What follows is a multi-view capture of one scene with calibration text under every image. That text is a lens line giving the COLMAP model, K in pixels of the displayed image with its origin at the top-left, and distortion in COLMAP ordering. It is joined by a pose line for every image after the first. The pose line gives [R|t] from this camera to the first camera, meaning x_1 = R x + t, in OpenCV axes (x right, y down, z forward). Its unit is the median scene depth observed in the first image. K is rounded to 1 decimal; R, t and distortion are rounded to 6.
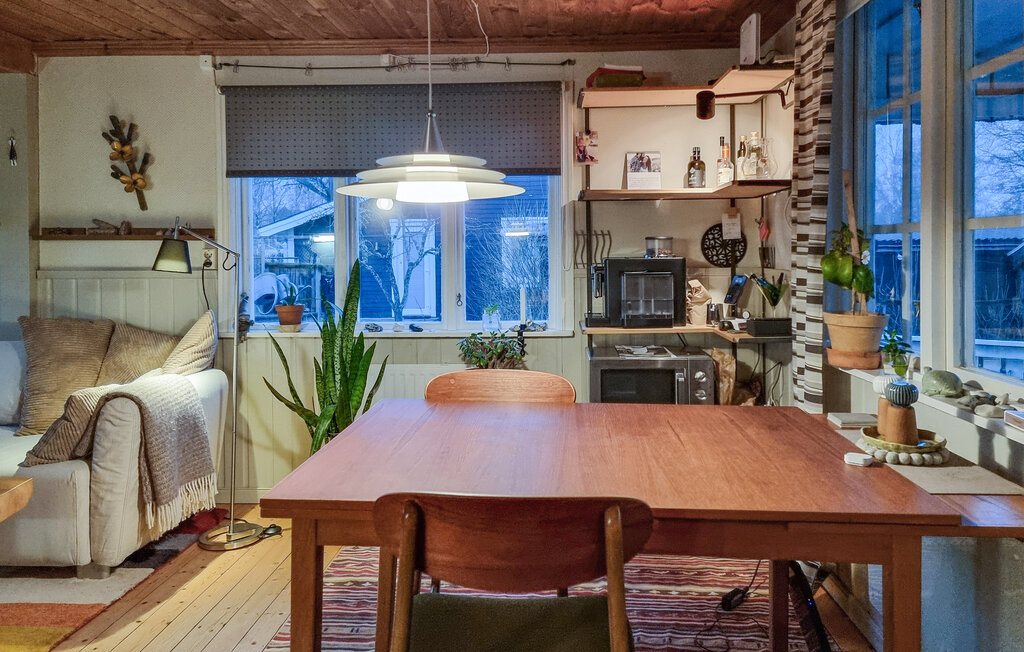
lens RADIAL K [[720.9, 0, 512.6], [0, 720.9, 288.6], [0, 0, 1]] dist [0.095962, -0.072307]
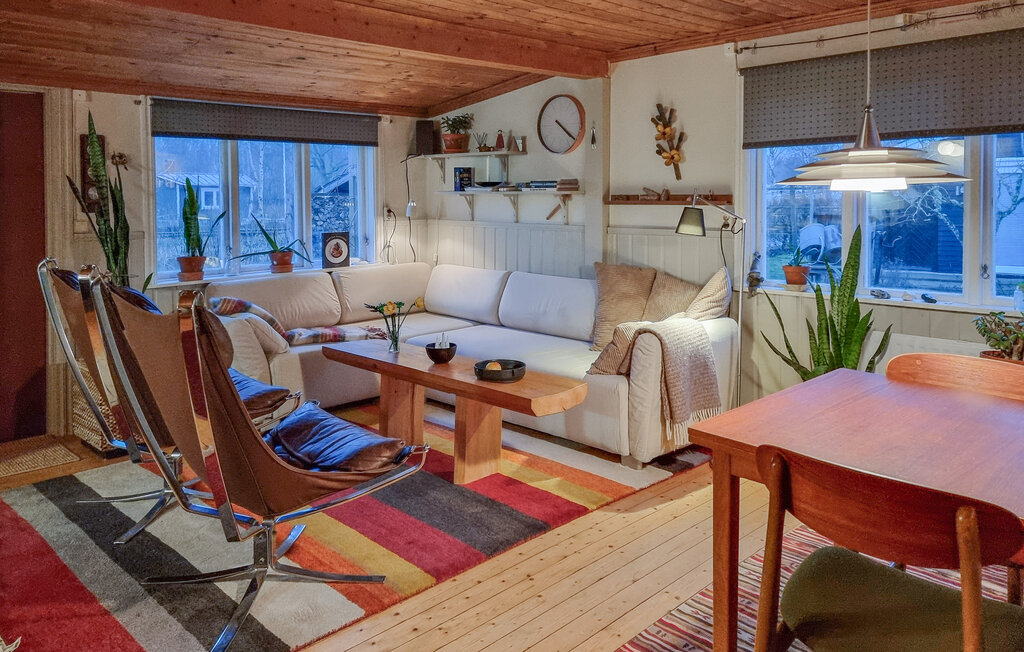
lens RADIAL K [[720.9, 0, 512.6], [0, 720.9, 288.6], [0, 0, 1]] dist [0.095962, -0.072307]
pose [[0.740026, 0.080455, -0.667749, 0.108051], [-0.029630, 0.995756, 0.087138, -0.026773], [0.671925, -0.044698, 0.739269, -0.066867]]
